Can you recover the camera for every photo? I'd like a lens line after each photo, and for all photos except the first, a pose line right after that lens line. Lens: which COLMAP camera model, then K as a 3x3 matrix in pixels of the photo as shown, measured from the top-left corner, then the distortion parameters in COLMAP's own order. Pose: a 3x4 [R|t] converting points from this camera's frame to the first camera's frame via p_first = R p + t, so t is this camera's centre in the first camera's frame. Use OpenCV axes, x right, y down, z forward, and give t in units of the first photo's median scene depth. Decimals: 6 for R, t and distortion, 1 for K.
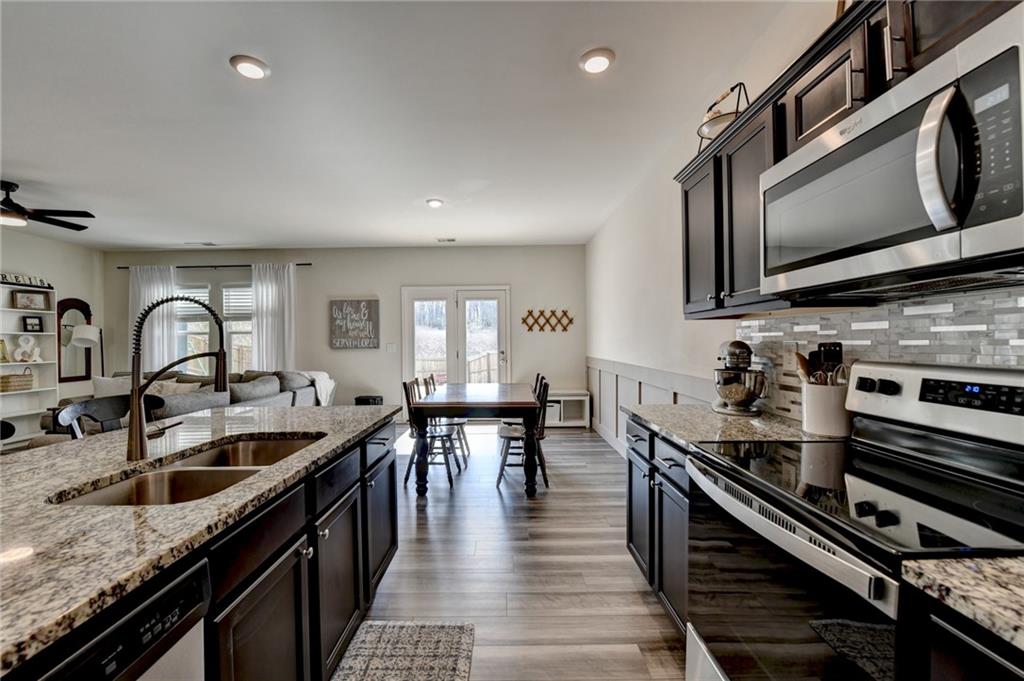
lens RADIAL K [[412.0, 0, 503.7], [0, 412.0, 341.9], [0, 0, 1]] dist [-0.016268, -0.001020]
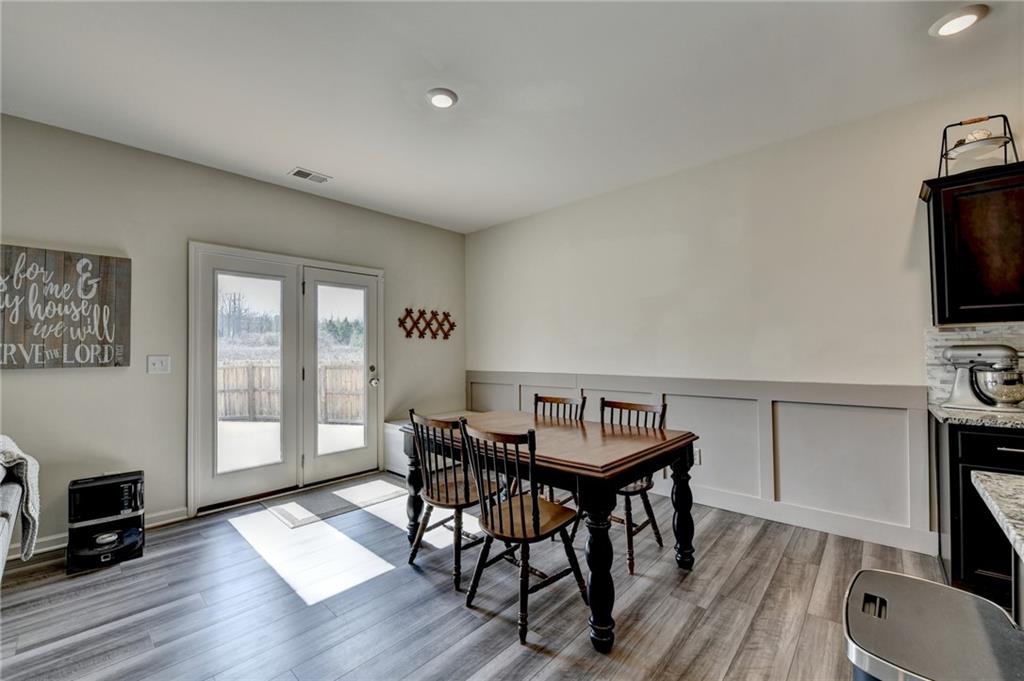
lens RADIAL K [[412.0, 0, 503.7], [0, 412.0, 341.9], [0, 0, 1]] dist [-0.016268, -0.001020]
pose [[0.668036, 0.021889, 0.743807, -0.362808], [0.001171, 0.999535, -0.030466, 0.003438], [-0.744128, 0.021223, 0.667700, 0.394997]]
